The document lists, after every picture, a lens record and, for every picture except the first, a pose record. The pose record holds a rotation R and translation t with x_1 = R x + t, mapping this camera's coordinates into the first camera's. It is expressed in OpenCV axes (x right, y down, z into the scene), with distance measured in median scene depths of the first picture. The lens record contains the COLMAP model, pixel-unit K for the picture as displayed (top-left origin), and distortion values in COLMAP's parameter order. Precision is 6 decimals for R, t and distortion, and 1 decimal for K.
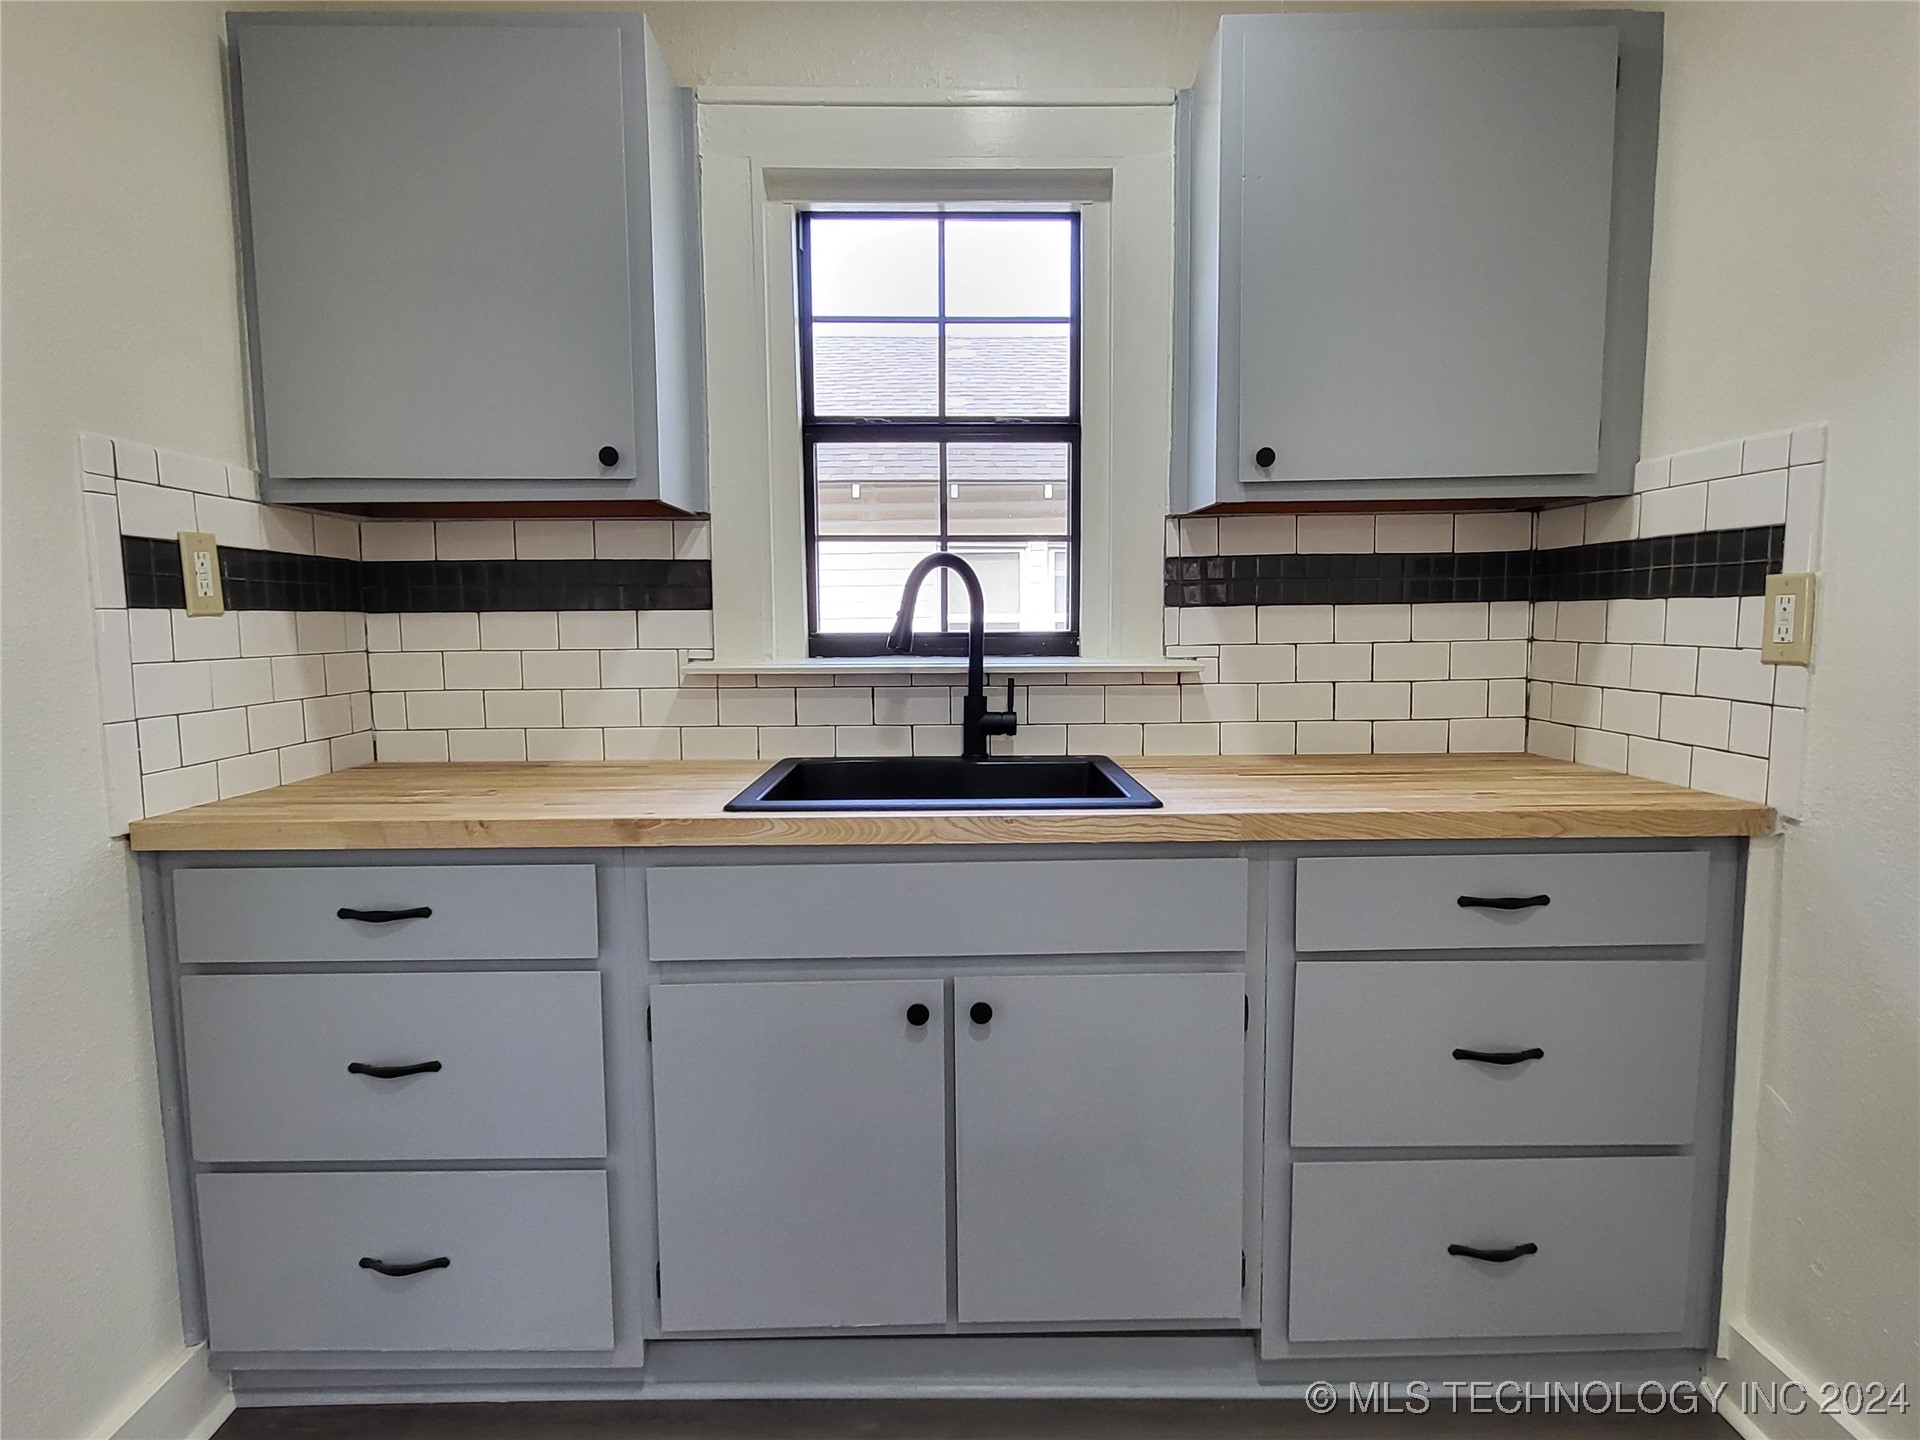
lens RADIAL K [[1055.0, 0, 954.8], [0, 1055.0, 714.3], [0, 0, 1]] dist [0.004535, -0.001177]
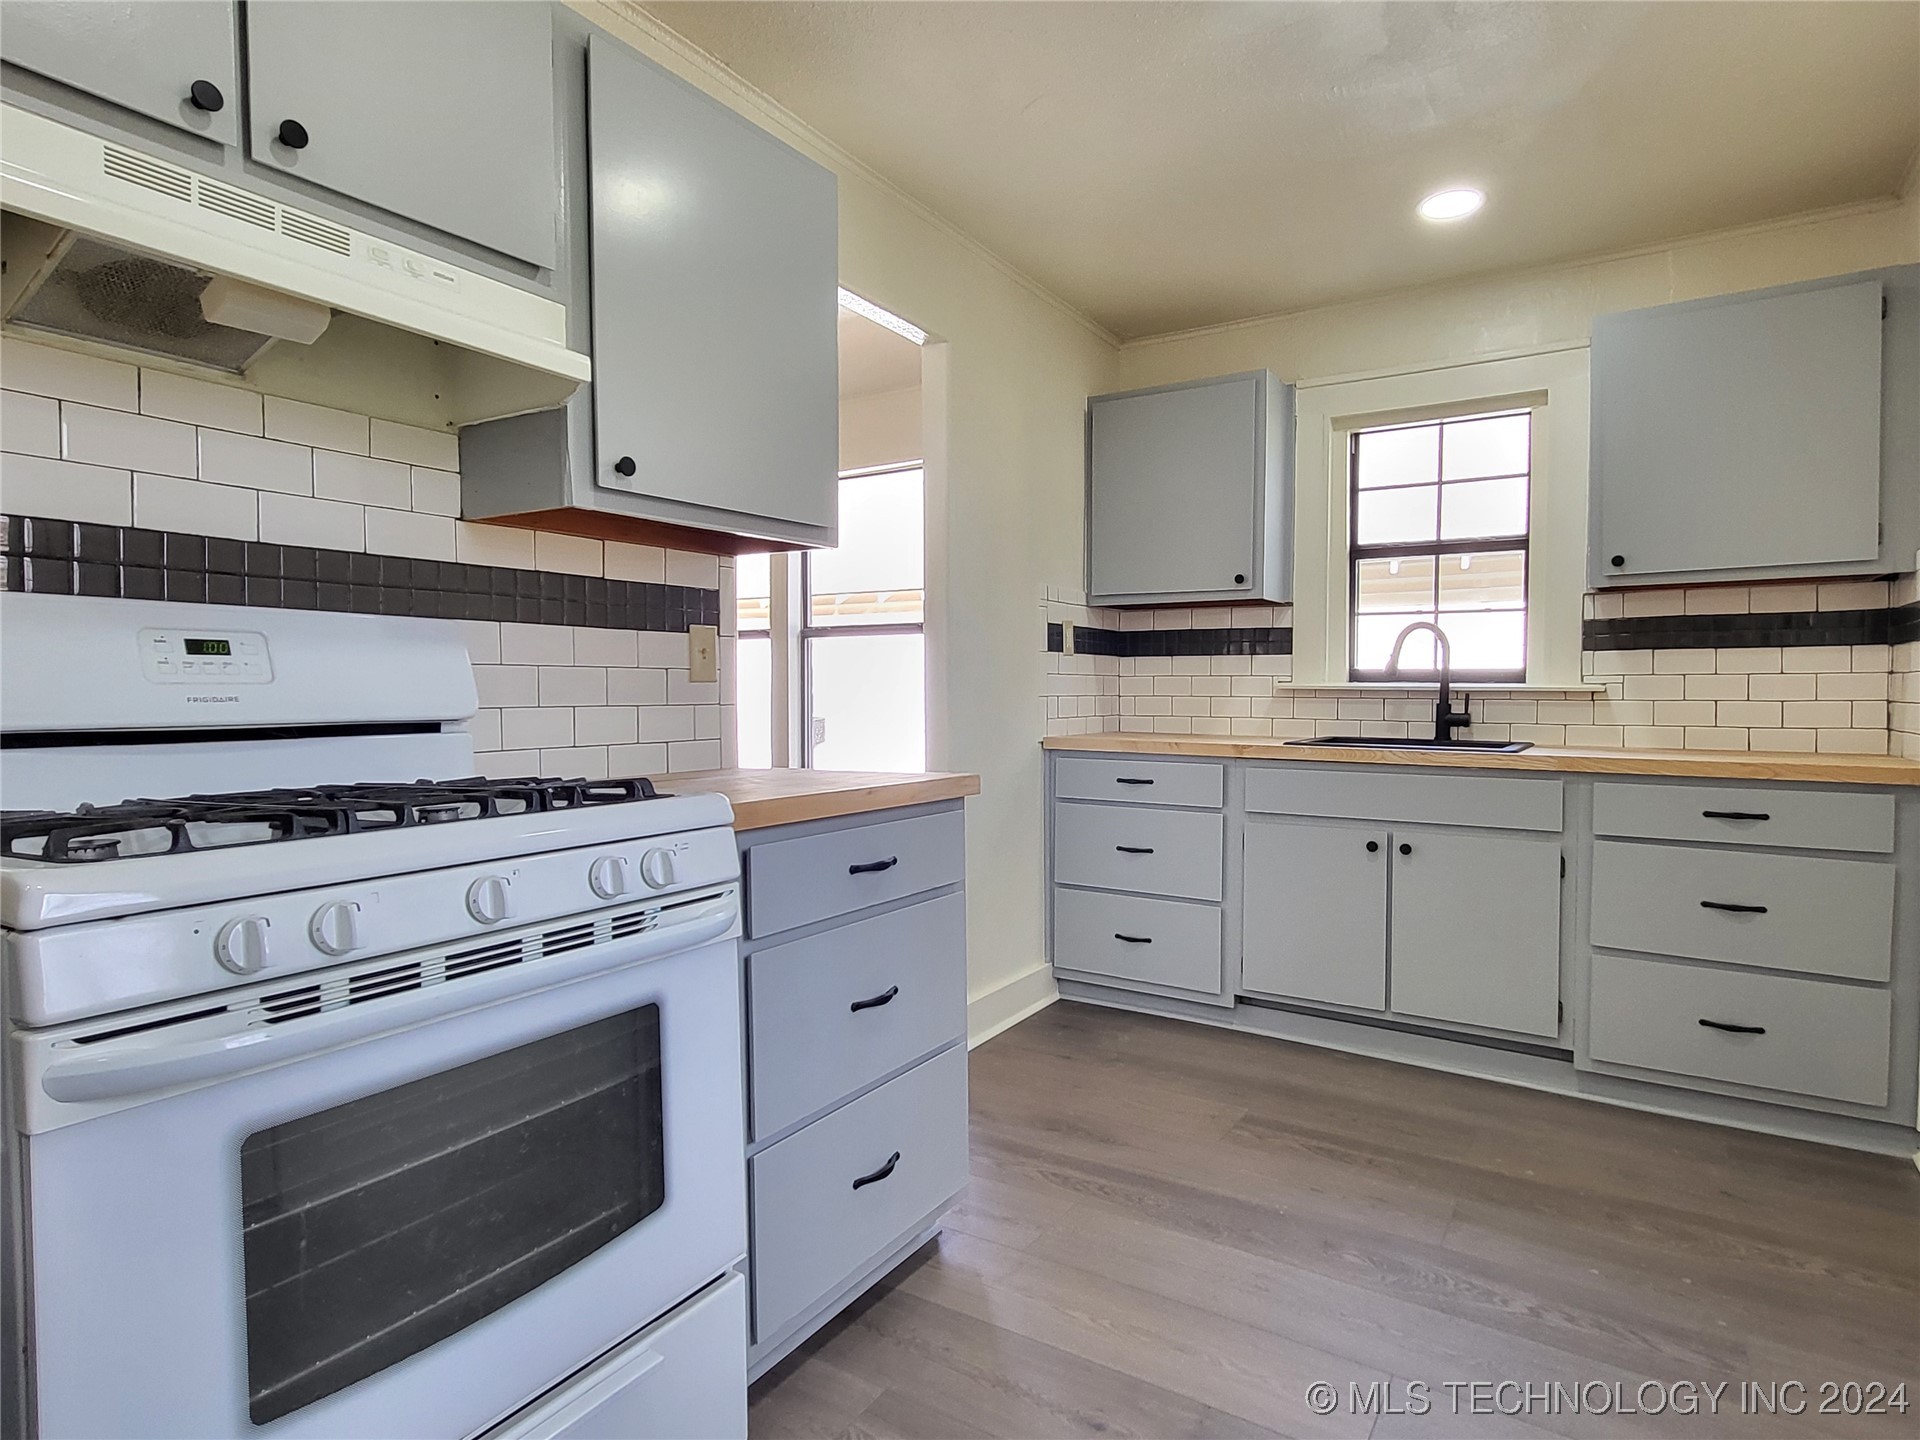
lens RADIAL K [[1055.0, 0, 954.8], [0, 1055.0, 714.3], [0, 0, 1]] dist [0.004535, -0.001177]
pose [[0.829381, 0.025777, -0.558089, 0.317813], [-0.060154, 0.997248, -0.043334, 0.123145], [0.555436, 0.069512, 0.828649, -0.862540]]
